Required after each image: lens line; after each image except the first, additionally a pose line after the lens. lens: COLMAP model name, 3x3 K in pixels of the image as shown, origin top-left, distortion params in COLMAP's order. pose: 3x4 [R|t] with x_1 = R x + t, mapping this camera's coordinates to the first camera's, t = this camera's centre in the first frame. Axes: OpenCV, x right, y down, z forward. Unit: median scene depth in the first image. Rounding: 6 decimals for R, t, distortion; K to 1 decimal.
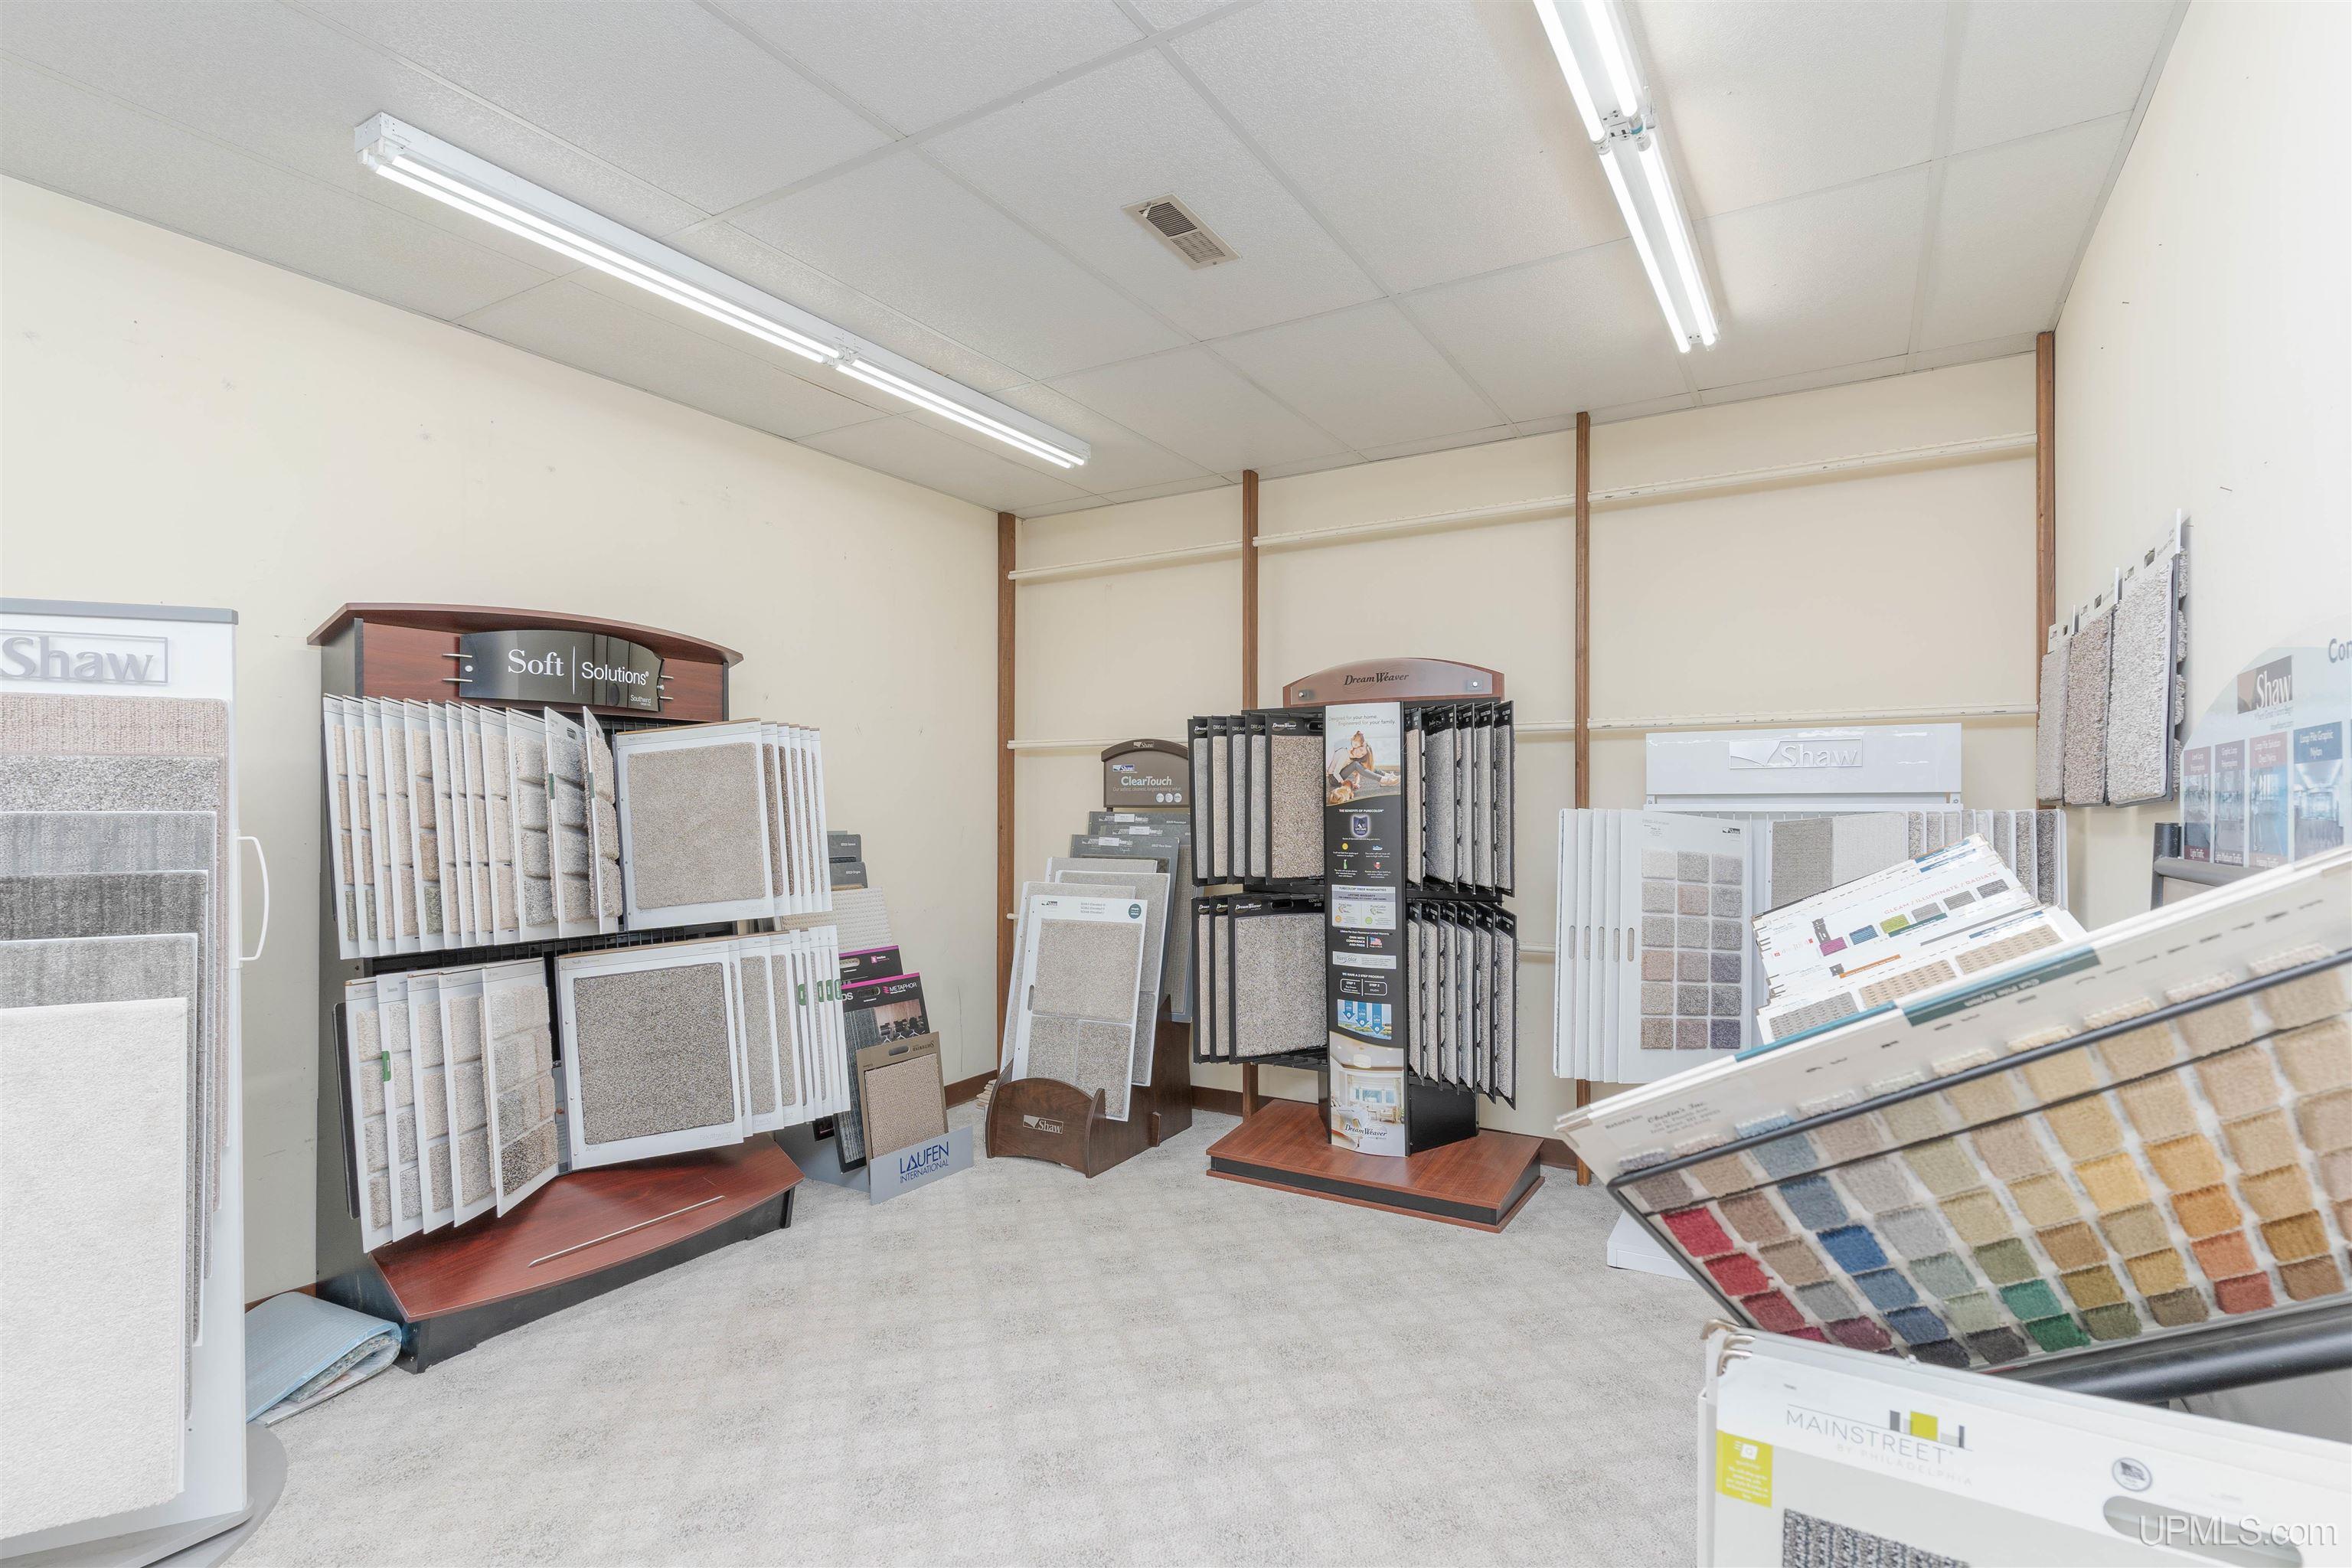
lens RADIAL K [[1137.6, 0, 1172.8], [0, 1137.6, 790.7], [0, 0, 1]] dist [-0.000231, -0.000005]
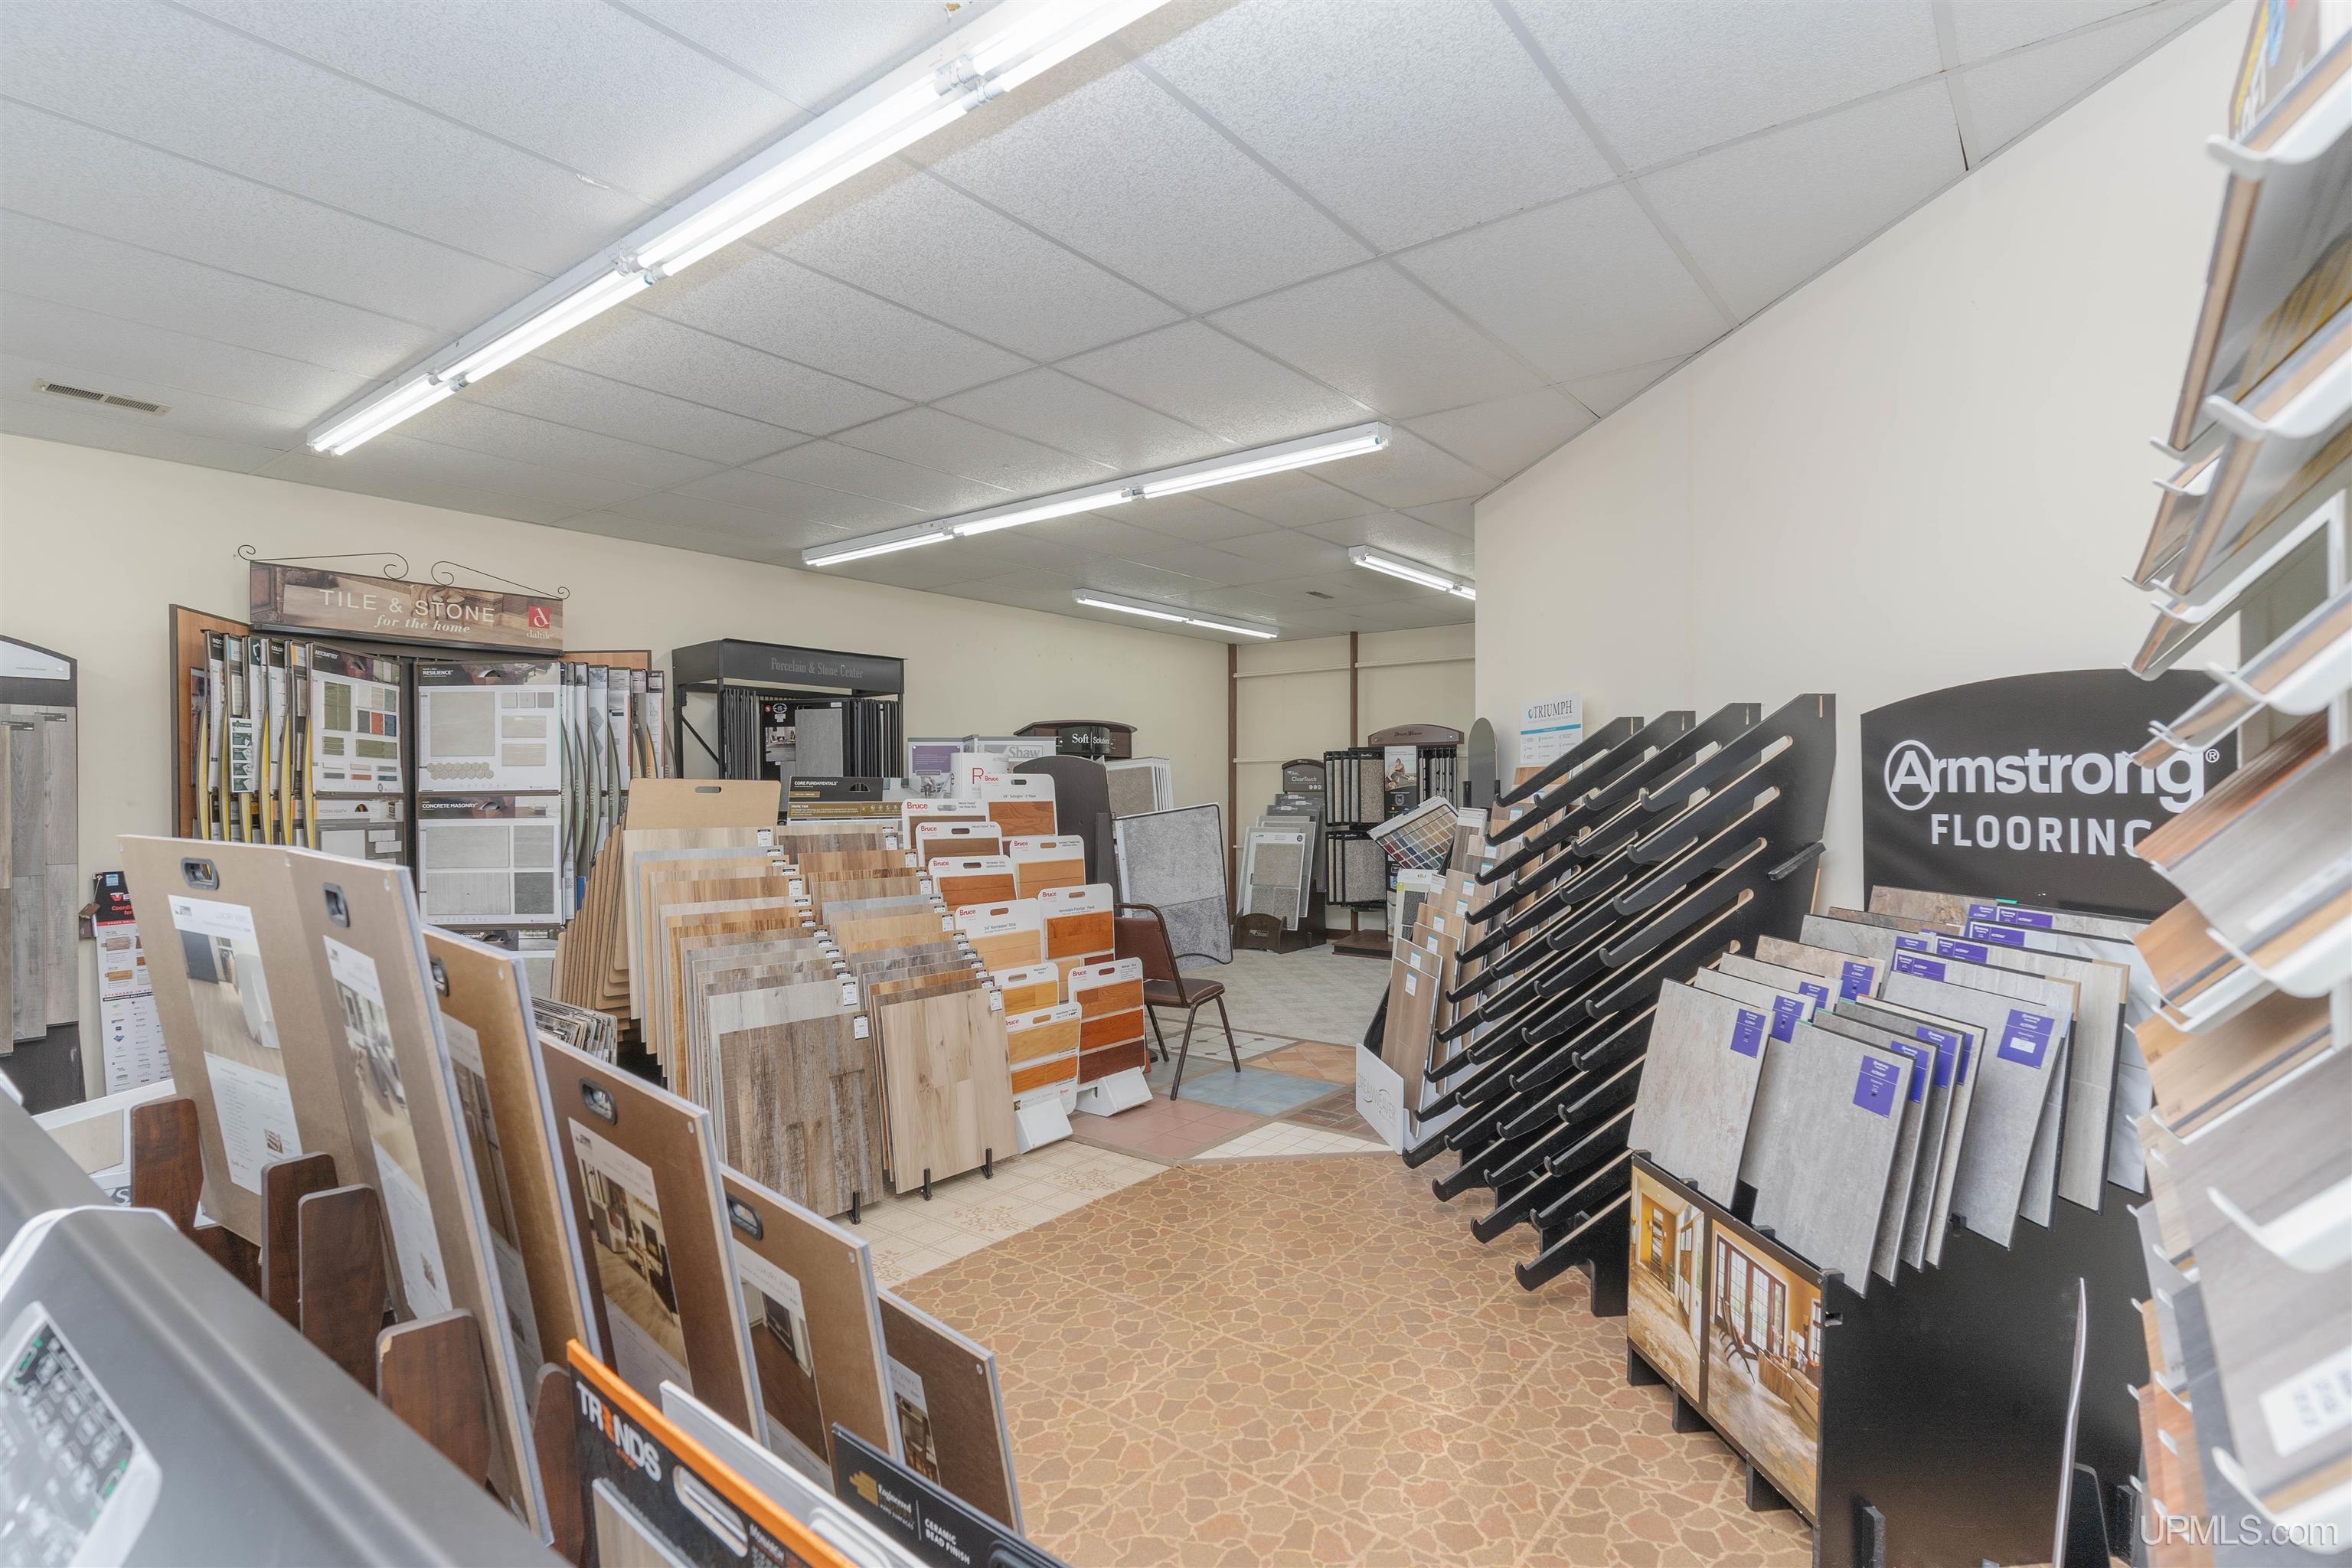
lens RADIAL K [[1137.6, 0, 1180.2], [0, 1137.6, 796.3], [0, 0, 1]] dist [-0.000231, -0.000005]
pose [[0.993364, -0.001989, -0.114993, -0.010055], [0.004150, 0.999819, 0.018556, -0.018291], [0.114935, -0.018910, 0.993193, -1.233869]]
